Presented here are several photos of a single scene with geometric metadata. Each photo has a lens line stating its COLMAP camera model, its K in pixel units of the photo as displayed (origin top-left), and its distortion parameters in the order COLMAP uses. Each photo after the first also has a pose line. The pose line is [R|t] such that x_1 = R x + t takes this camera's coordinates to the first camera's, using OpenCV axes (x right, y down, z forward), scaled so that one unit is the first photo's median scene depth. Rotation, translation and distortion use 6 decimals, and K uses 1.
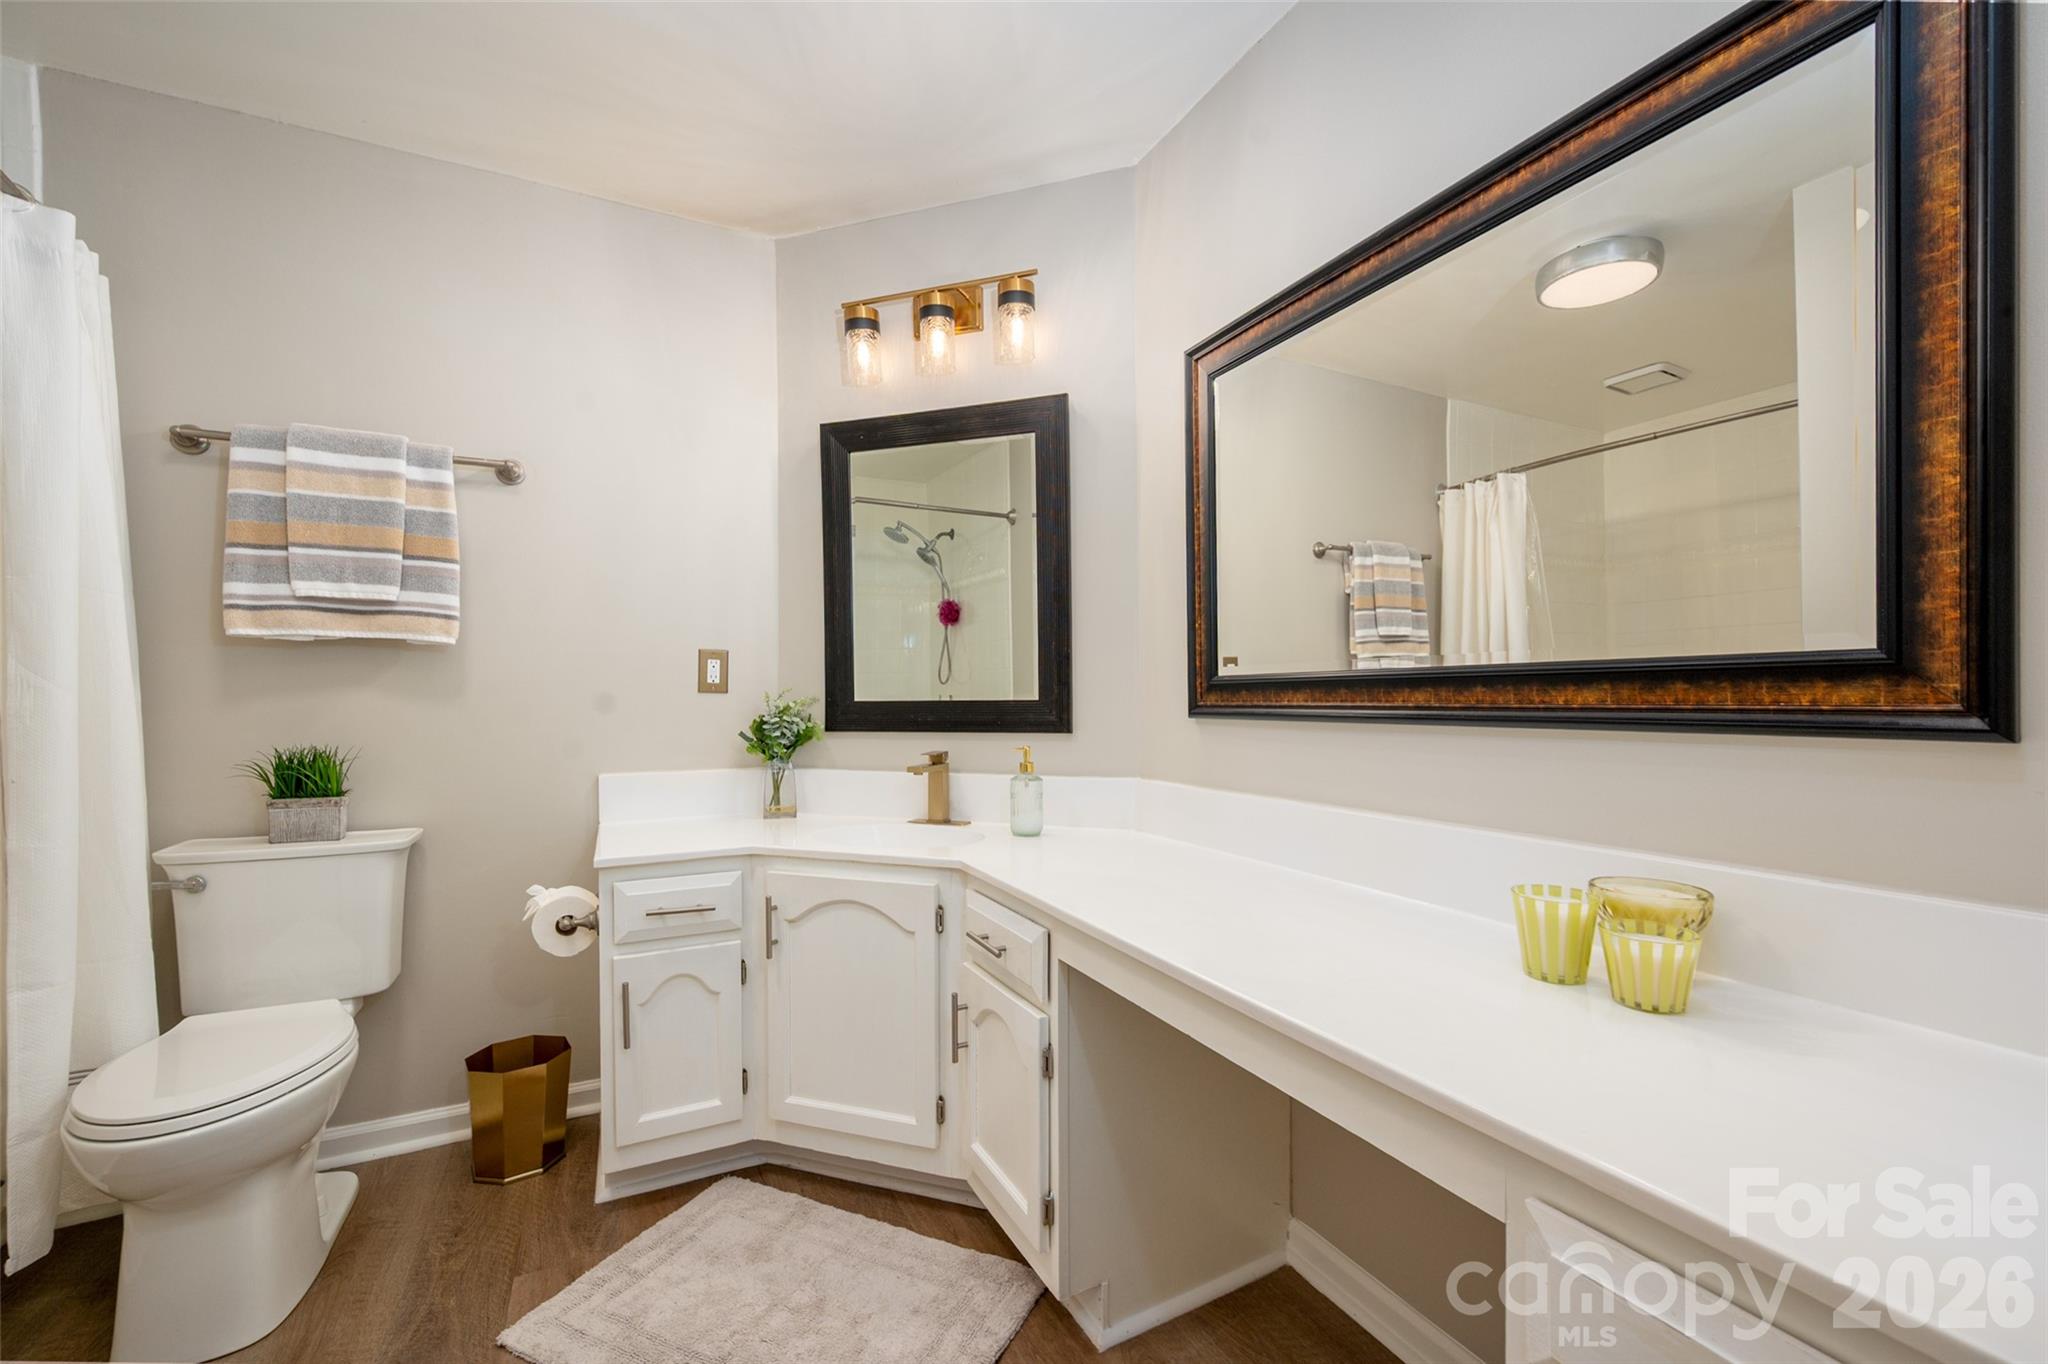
lens RADIAL K [[812.0, 0, 1019.4], [0, 812.0, 687.1], [0, 0, 1]] dist [0.000067, -0.000262]
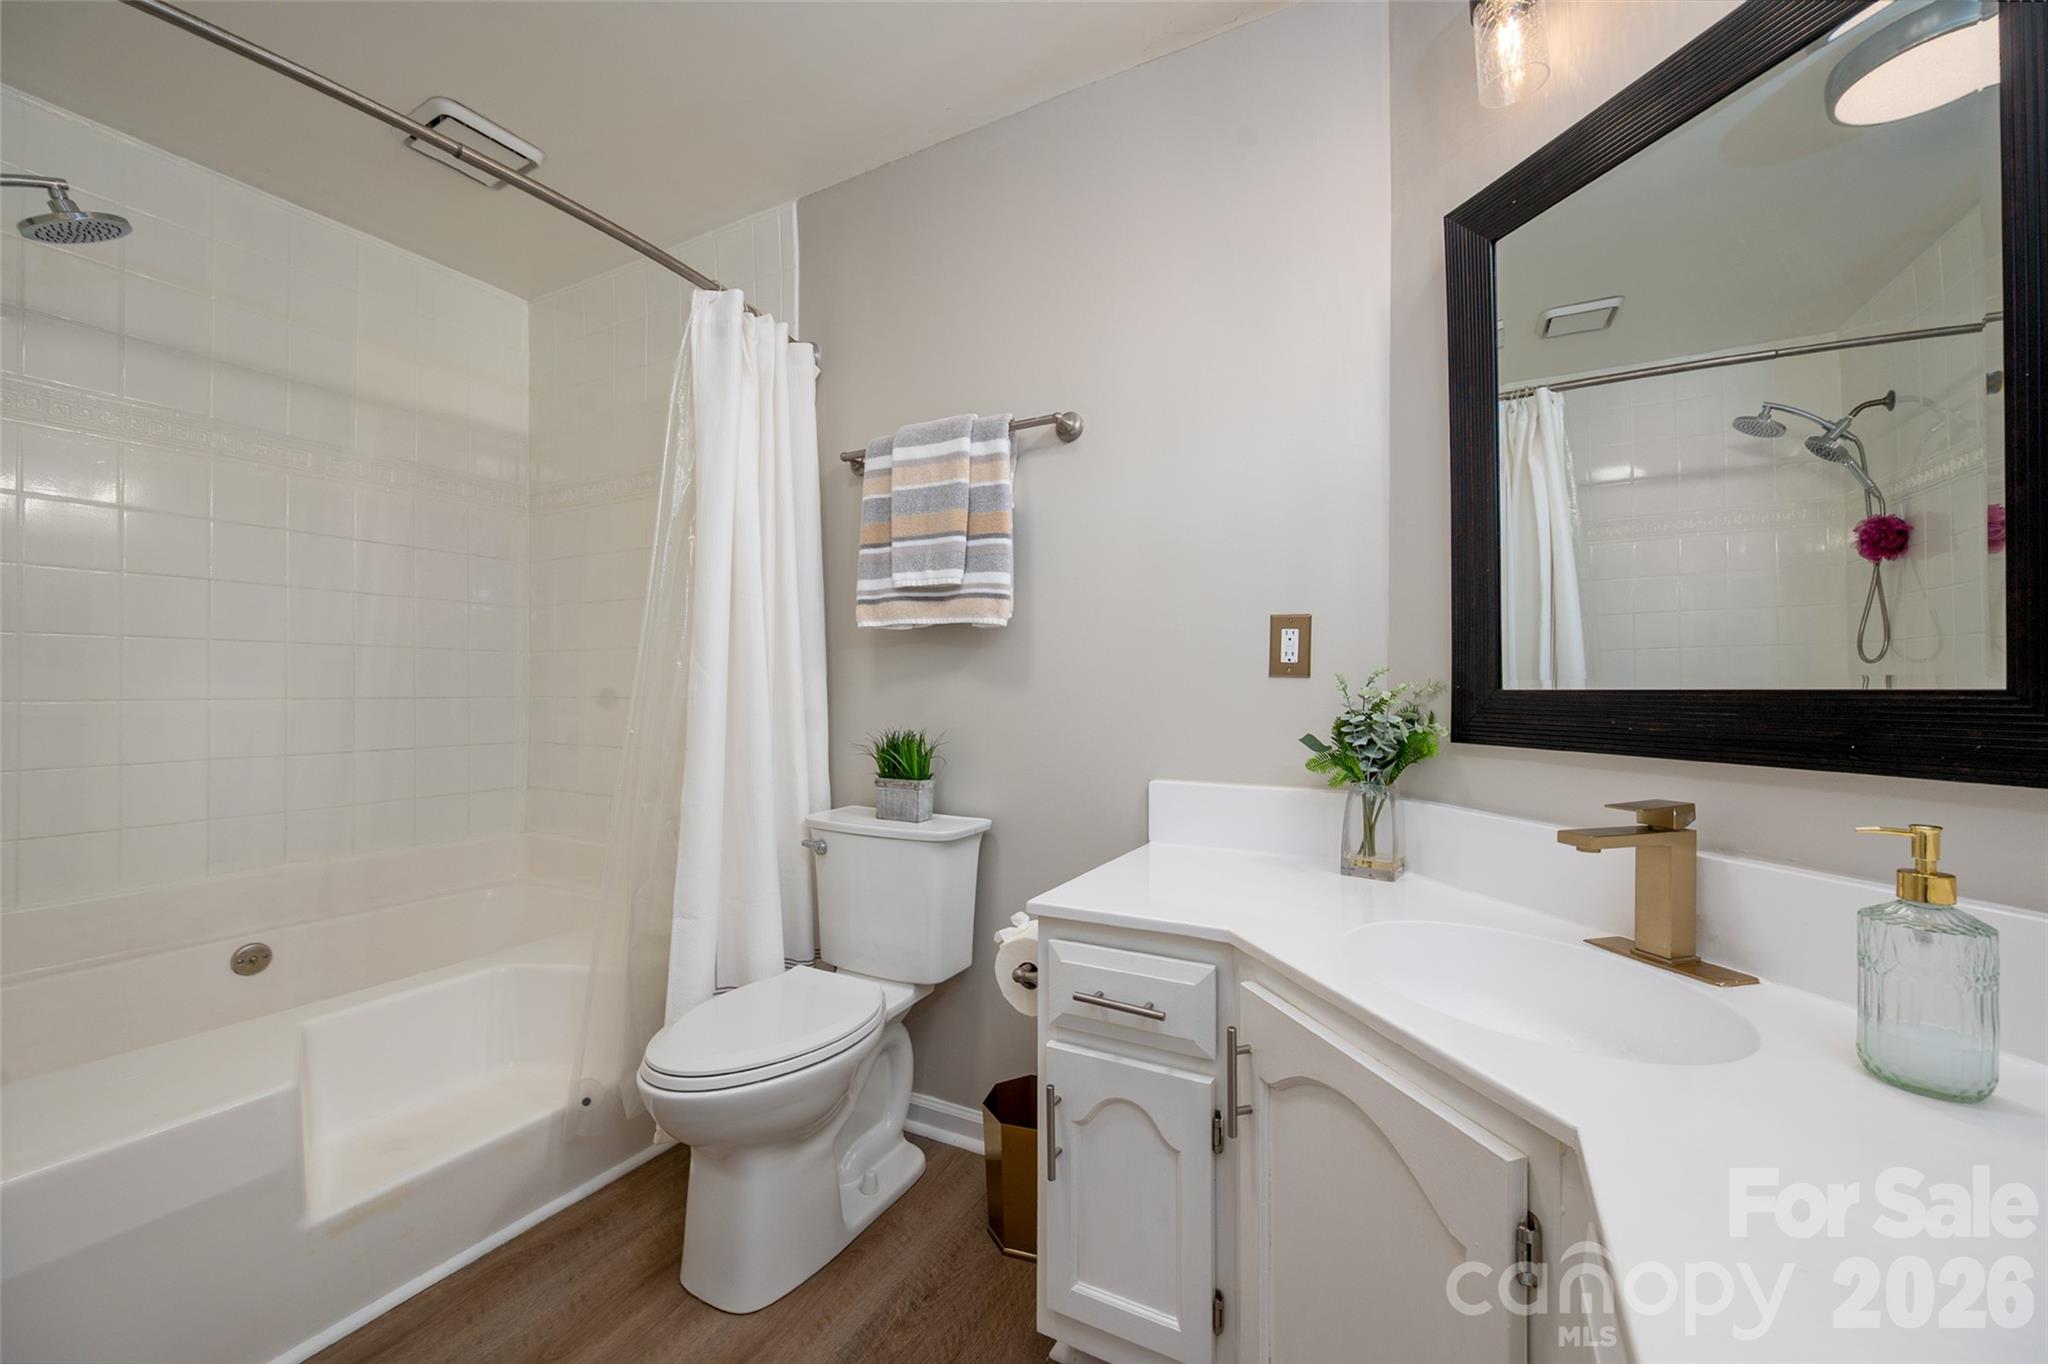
lens RADIAL K [[812.0, 0, 1019.4], [0, 812.0, 687.1], [0, 0, 1]] dist [0.000067, -0.000262]
pose [[0.586931, 0.002666, -0.809633, 0.059261], [0.009361, 0.999905, 0.010078, 0.007863], [0.809583, -0.013494, 0.586851, 0.474327]]
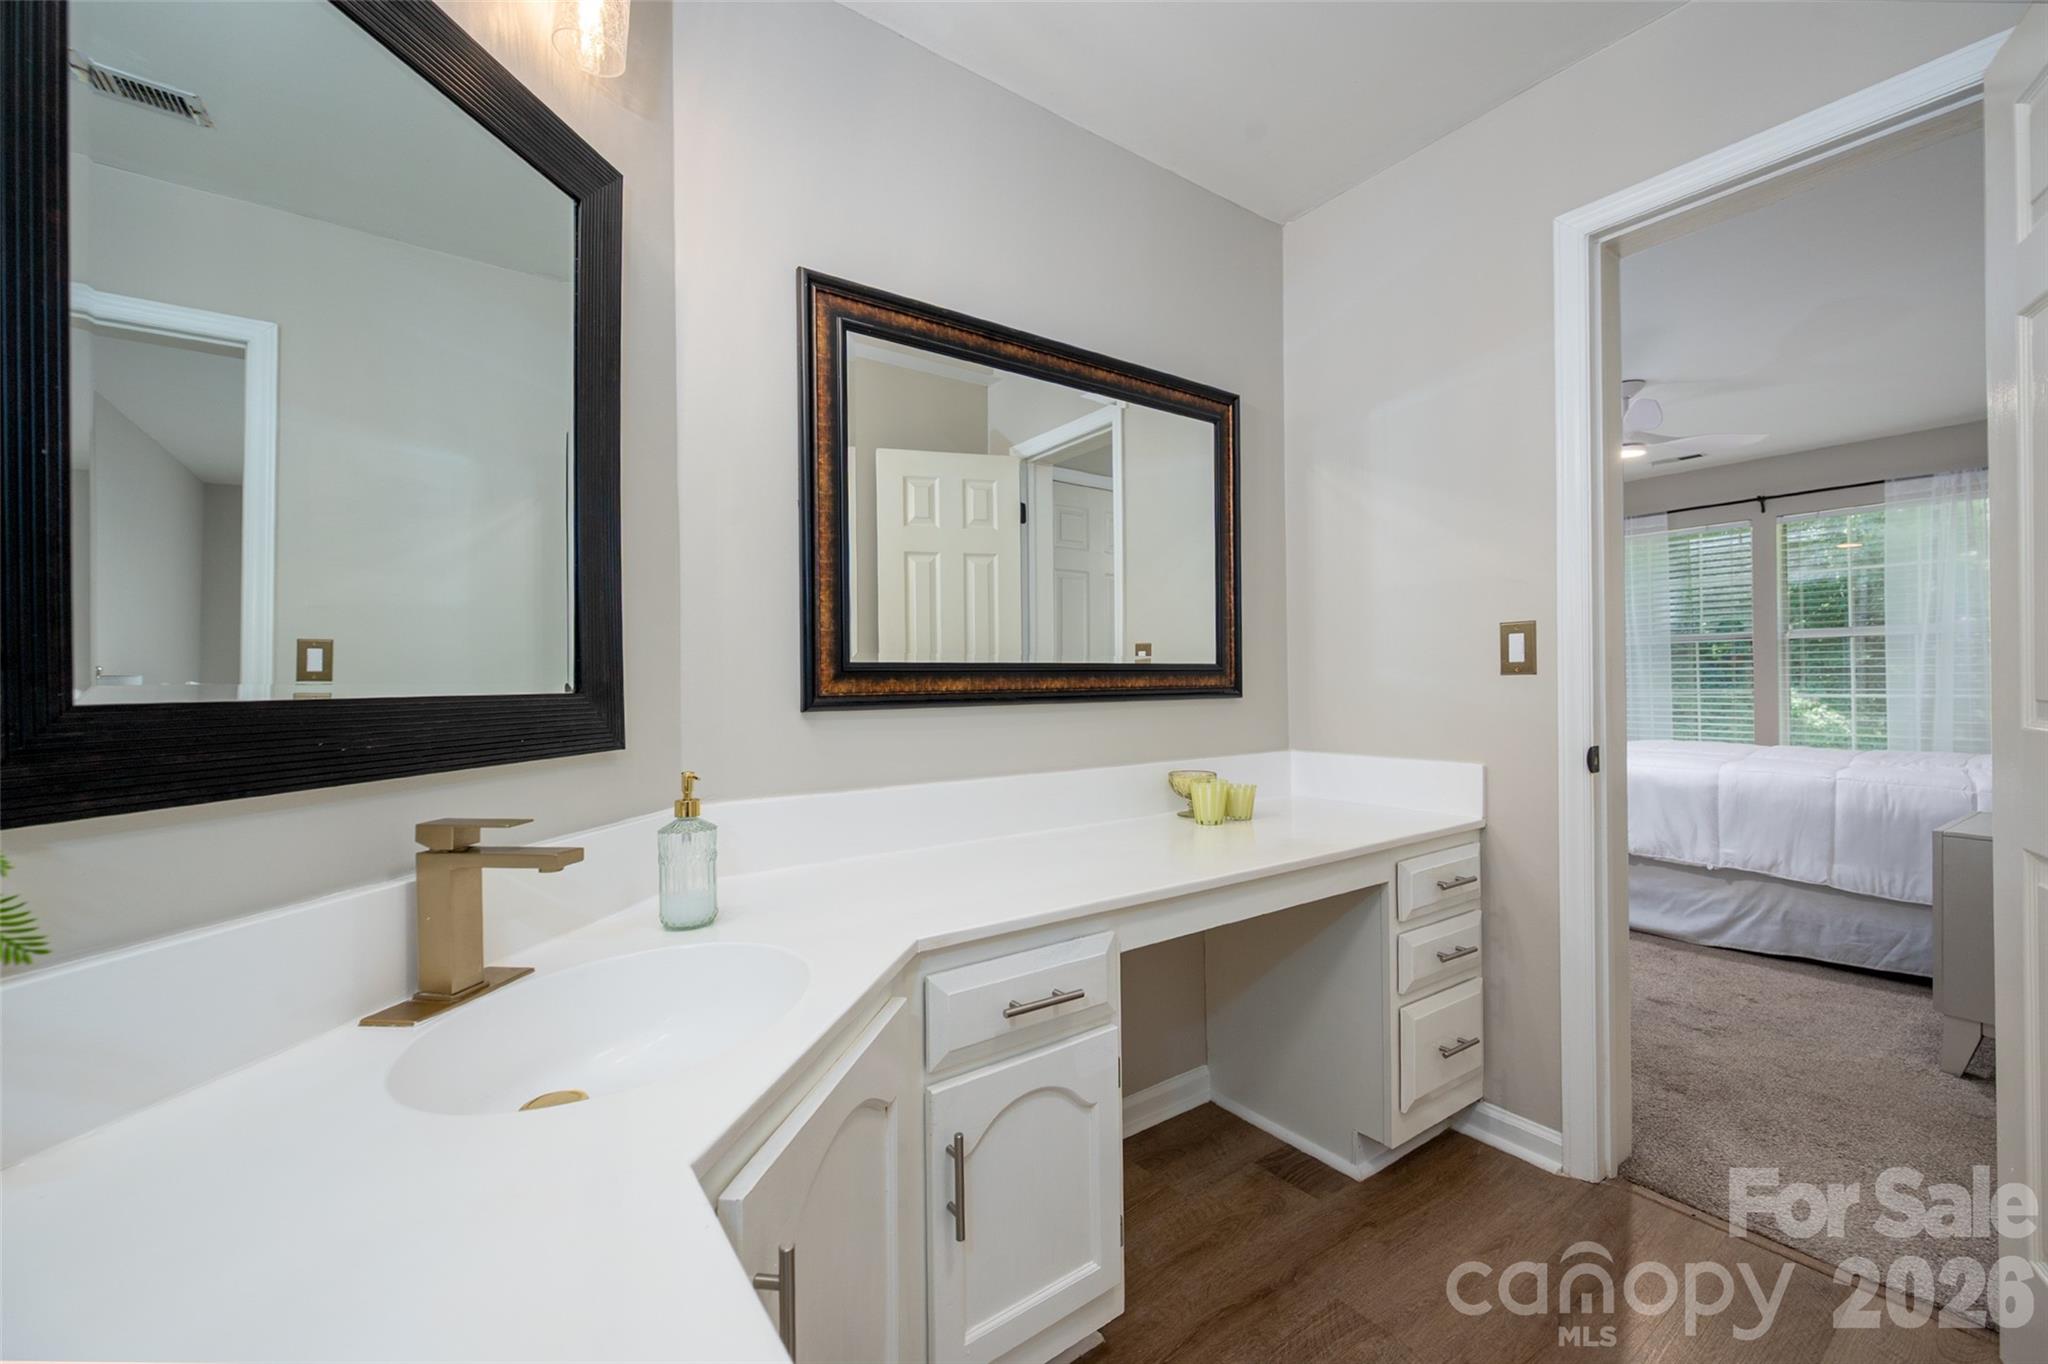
lens RADIAL K [[812.0, 0, 1019.4], [0, 812.0, 687.1], [0, 0, 1]] dist [0.000067, -0.000262]
pose [[-0.142512, -0.002046, 0.989791, -1.303741], [-0.004020, 0.999991, 0.001488, 0.023772], [-0.989785, -0.003767, -0.142519, 1.887036]]
